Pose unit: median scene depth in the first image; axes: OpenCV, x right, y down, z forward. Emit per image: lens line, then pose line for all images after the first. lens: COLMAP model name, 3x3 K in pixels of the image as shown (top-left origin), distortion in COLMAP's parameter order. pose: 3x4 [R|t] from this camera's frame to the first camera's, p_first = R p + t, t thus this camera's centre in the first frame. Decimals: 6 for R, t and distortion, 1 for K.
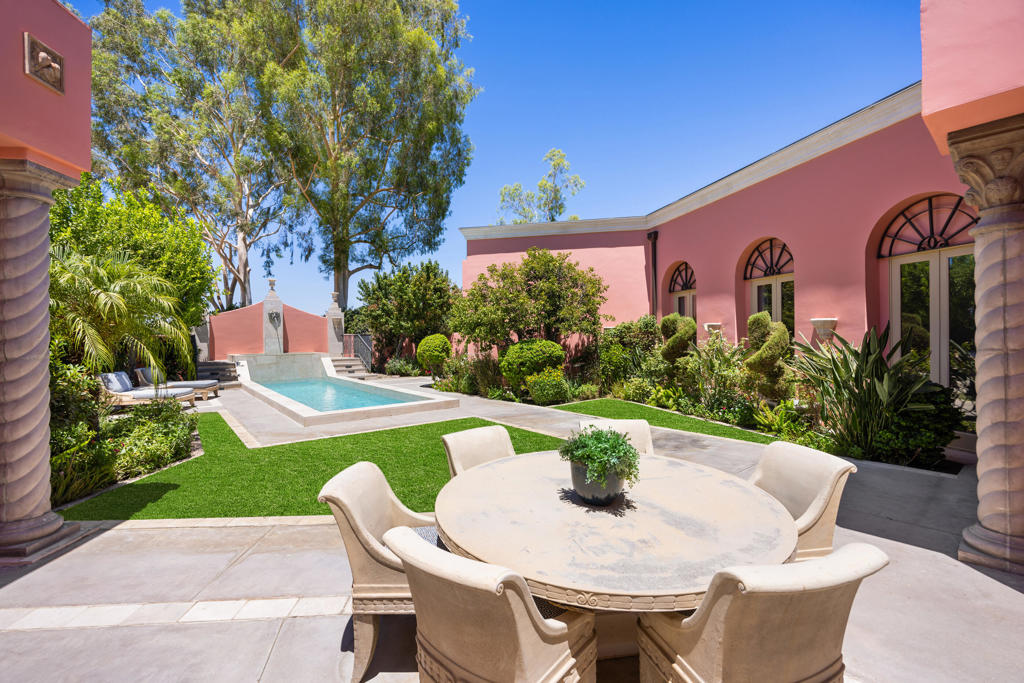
lens RADIAL K [[438.6, 0, 508.8], [0, 438.6, 337.1], [0, 0, 1]] dist [0.001372, -0.000561]
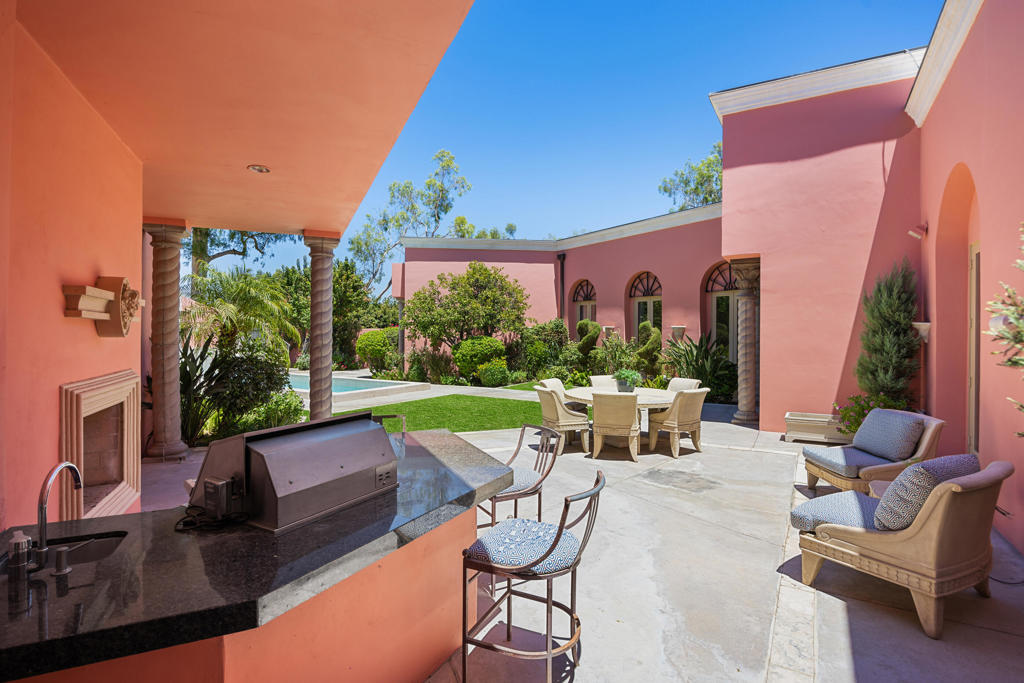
lens RADIAL K [[492.7, 0, 500.3], [0, 492.7, 333.9], [0, 0, 1]] dist [-0.012887, -0.000489]
pose [[0.952155, 0.013001, 0.305340, -0.306123], [-0.013235, 0.999912, -0.001306, -0.000694], [-0.305330, -0.002798, 0.952243, -0.351830]]
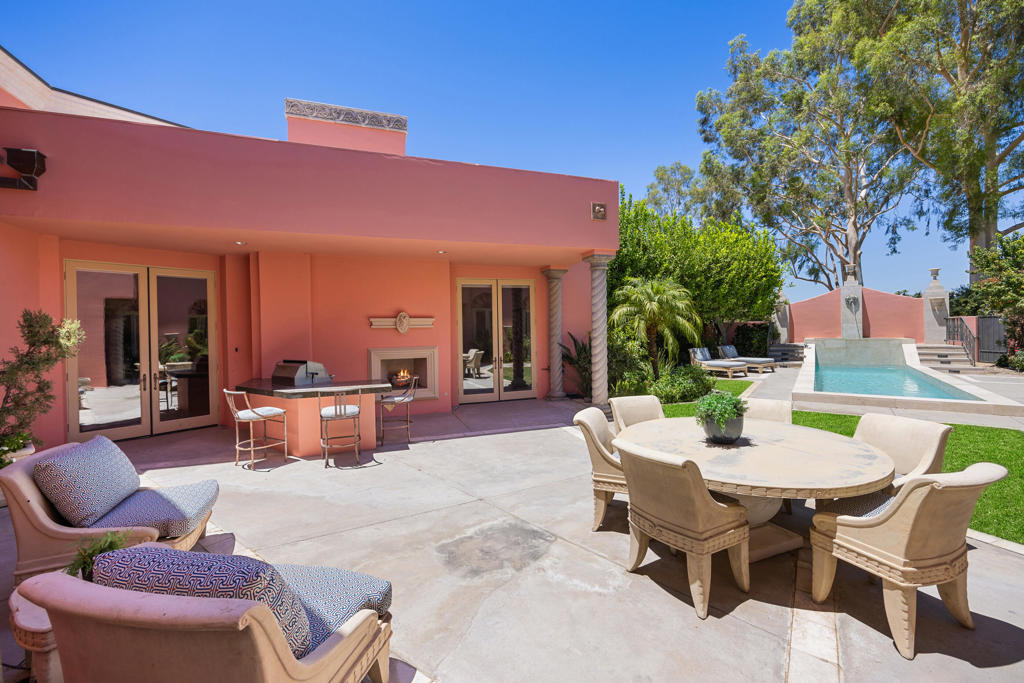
lens RADIAL K [[395.7, 0, 506.1], [0, 395.7, 336.2], [0, 0, 1]] dist [-0.006248, -0.000565]
pose [[0.257097, 0.020895, -0.966160, 0.257936], [0.016135, 0.999534, 0.025910, -0.006256], [0.966251, -0.022251, 0.256640, -0.006400]]
